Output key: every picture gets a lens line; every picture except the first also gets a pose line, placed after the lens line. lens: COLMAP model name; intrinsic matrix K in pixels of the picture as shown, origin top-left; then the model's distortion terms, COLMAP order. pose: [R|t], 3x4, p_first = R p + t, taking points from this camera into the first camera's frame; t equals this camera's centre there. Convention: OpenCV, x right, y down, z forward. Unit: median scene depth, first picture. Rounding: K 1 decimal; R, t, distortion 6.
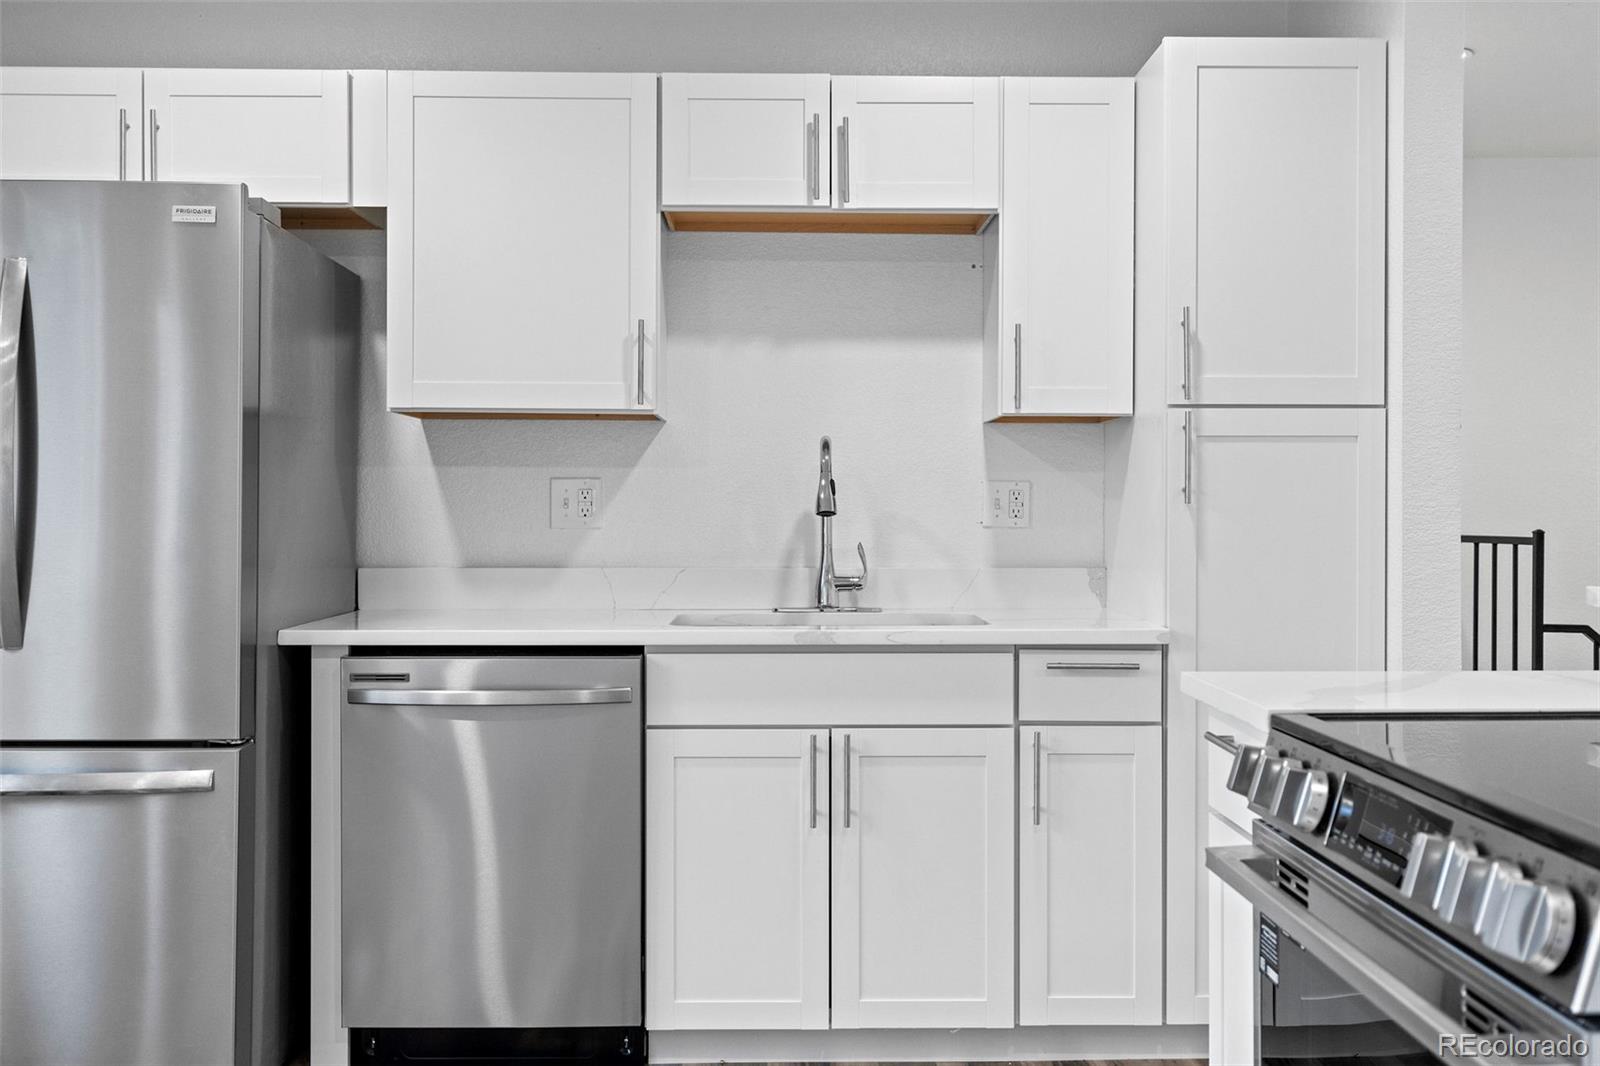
lens RADIAL K [[1557.6, 0, 803.3], [0, 1557.6, 522.0], [0, 0, 1]] dist [0.010790, 0.000000]
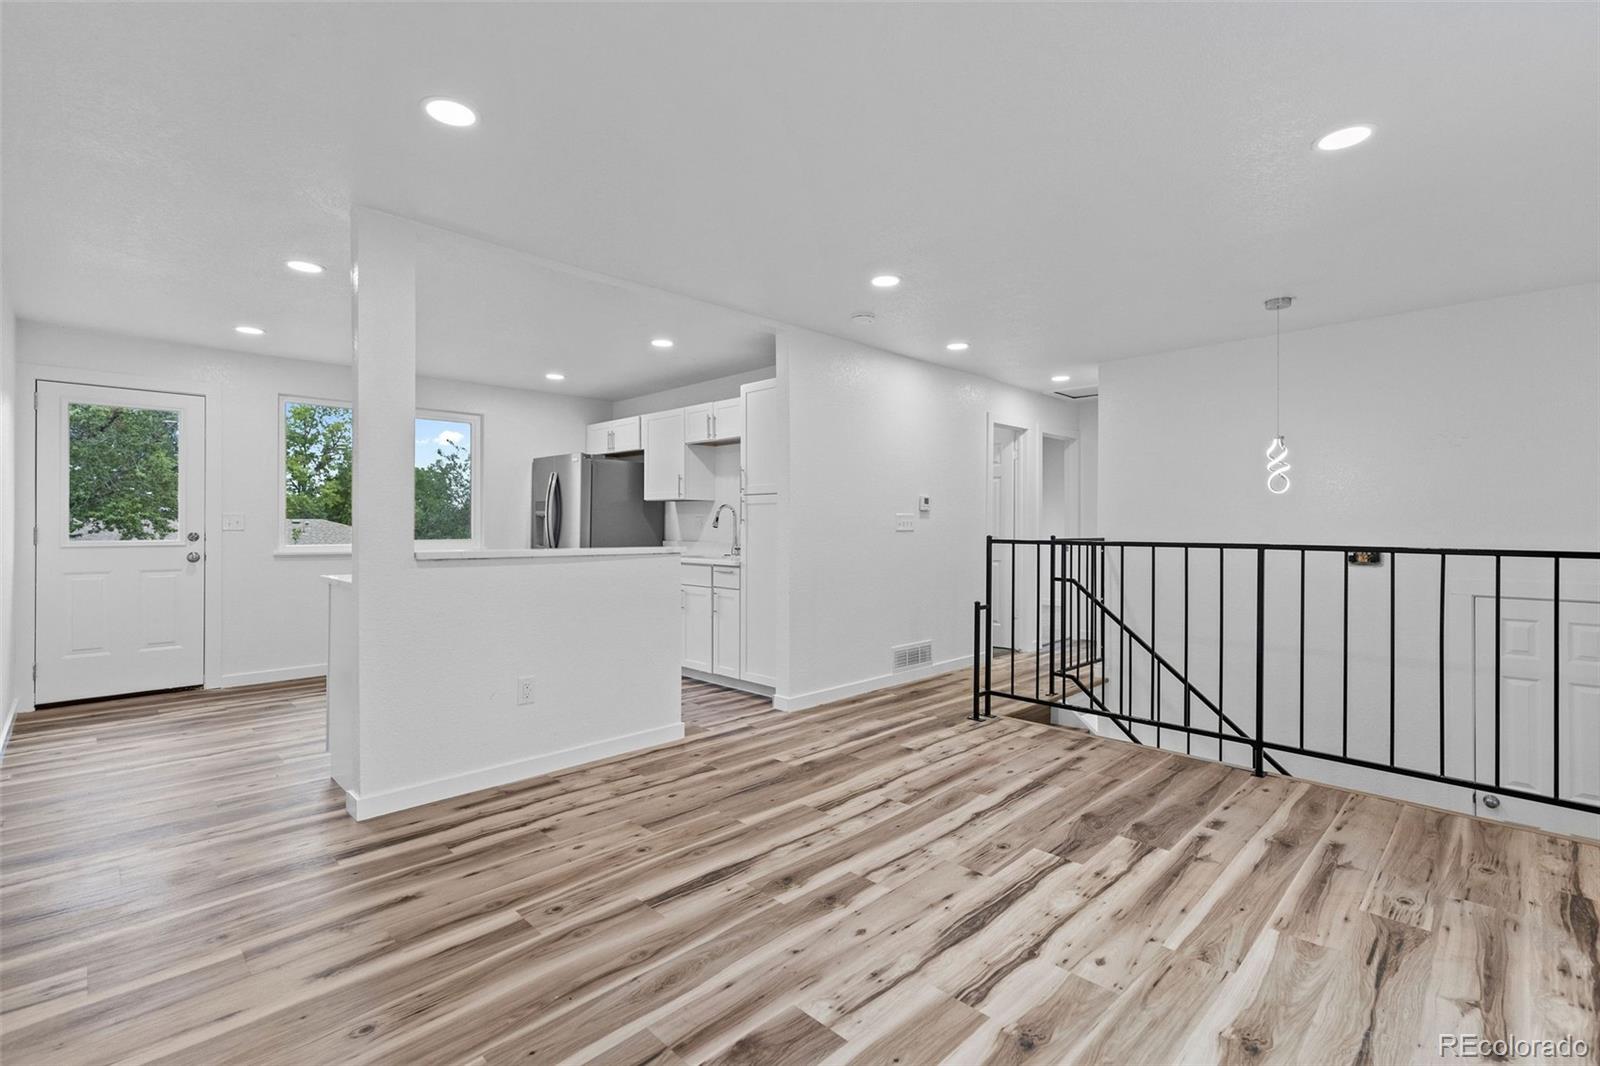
lens RADIAL K [[721.7, 0, 800.7], [0, 721.7, 527.4], [0, 0, 1]] dist [0.009220, -0.000989]
pose [[0.691189, 0.003932, -0.722663, 1.477536], [-0.006811, 0.999976, -0.001073, -0.004015], [0.722642, 0.005664, 0.691200, 0.020203]]
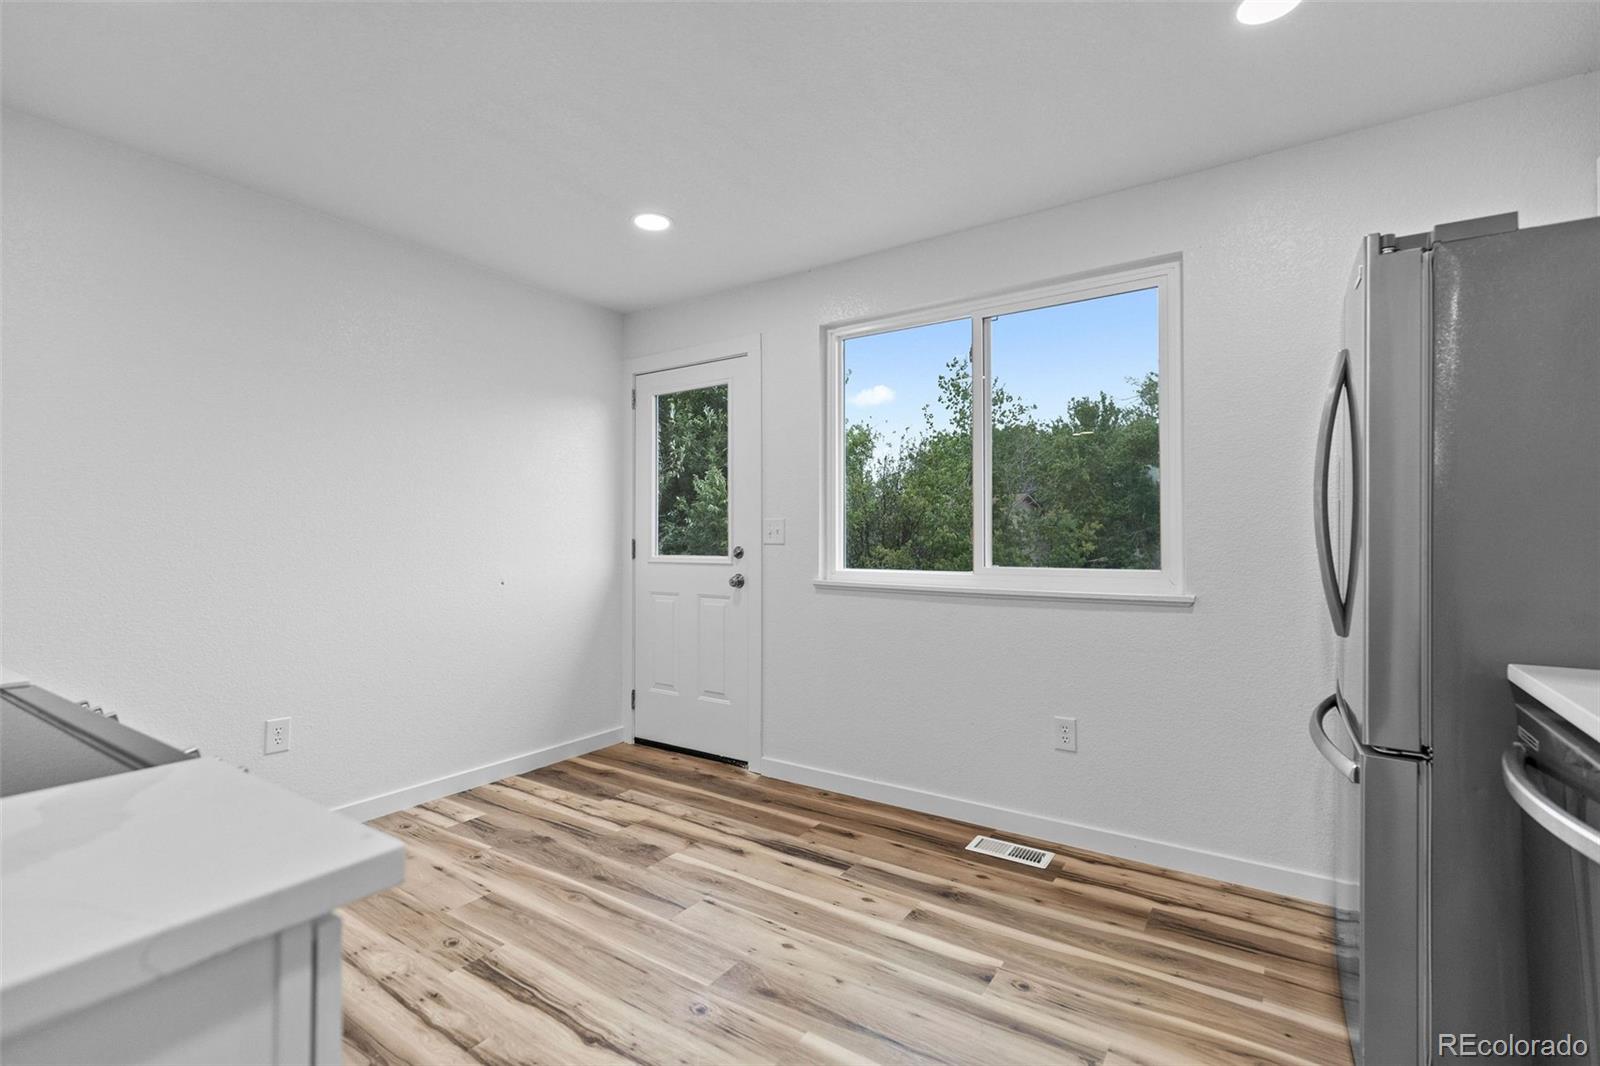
lens RADIAL K [[721.7, 0, 794.4], [0, 721.7, 527.1], [0, 0, 1]] dist [0.009220, -0.000989]
pose [[-0.581650, -0.010209, -0.813375, 0.265004], [-0.004253, 0.999946, -0.009509, -0.005733], [0.813428, -0.002071, -0.581662, 0.906159]]
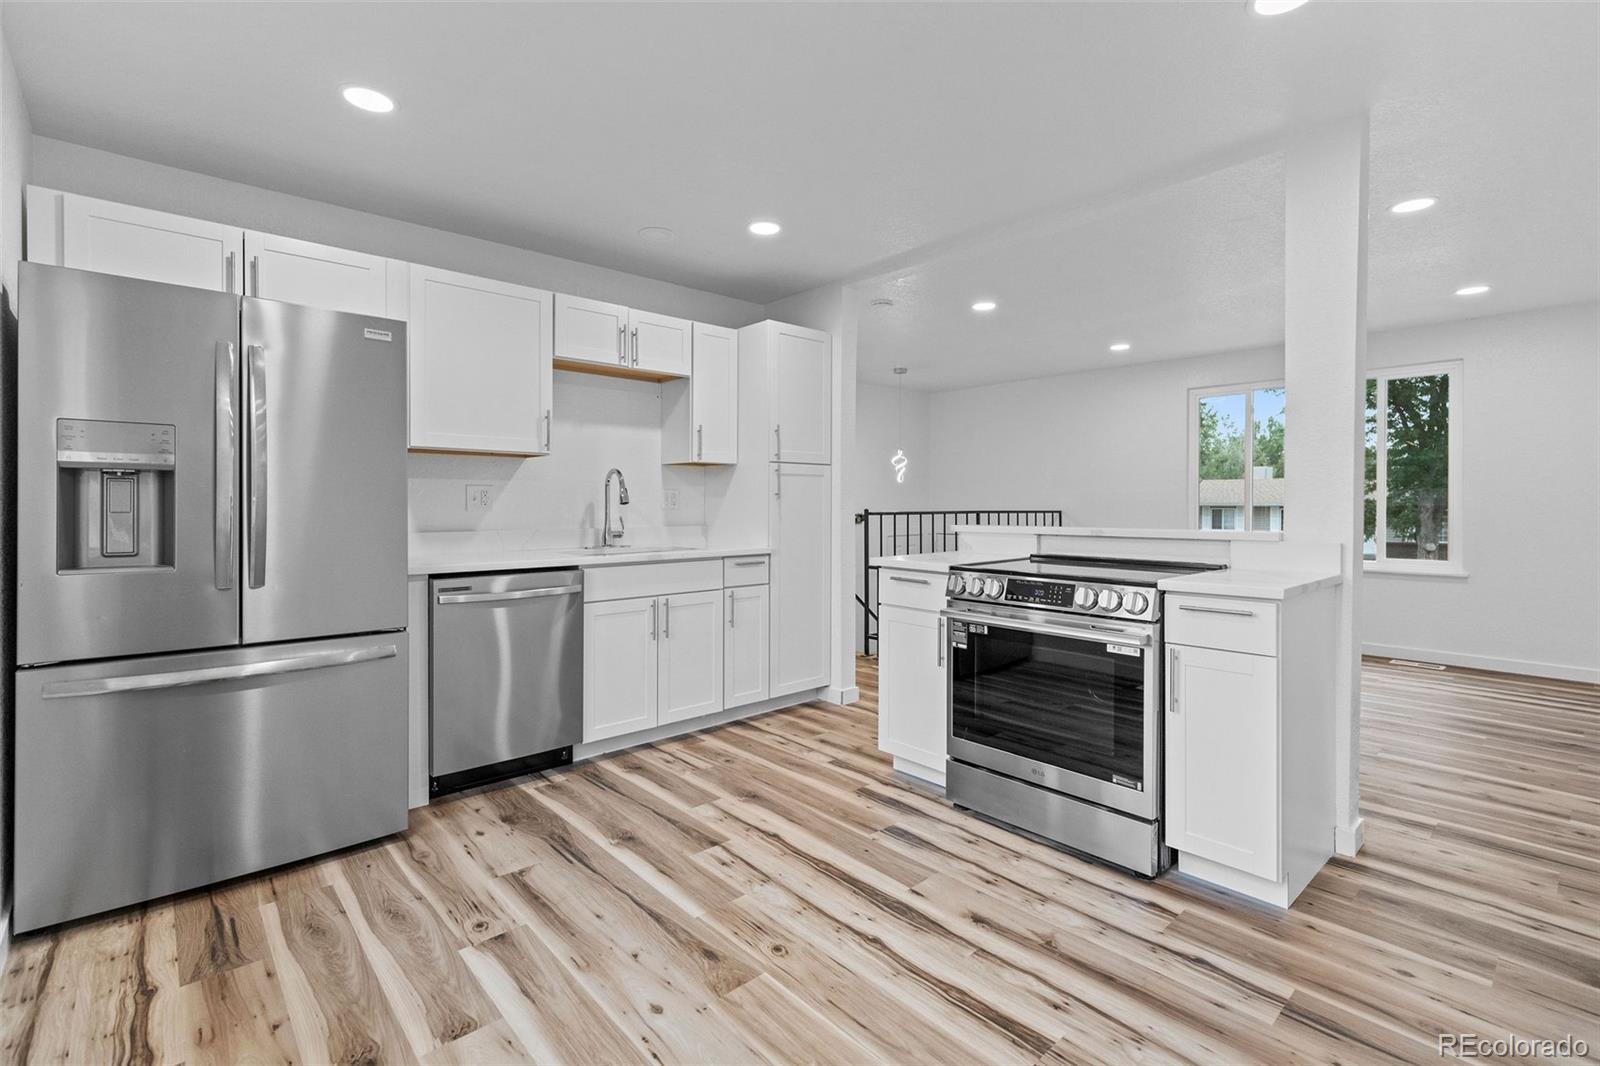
lens RADIAL K [[721.7, 0, 800.9], [0, 721.7, 517.2], [0, 0, 1]] dist [0.009220, -0.000989]
pose [[0.756999, -0.013601, 0.653275, -0.528248], [0.005268, 0.999878, 0.014712, 0.000602], [-0.653395, -0.007695, 0.756978, 0.053864]]
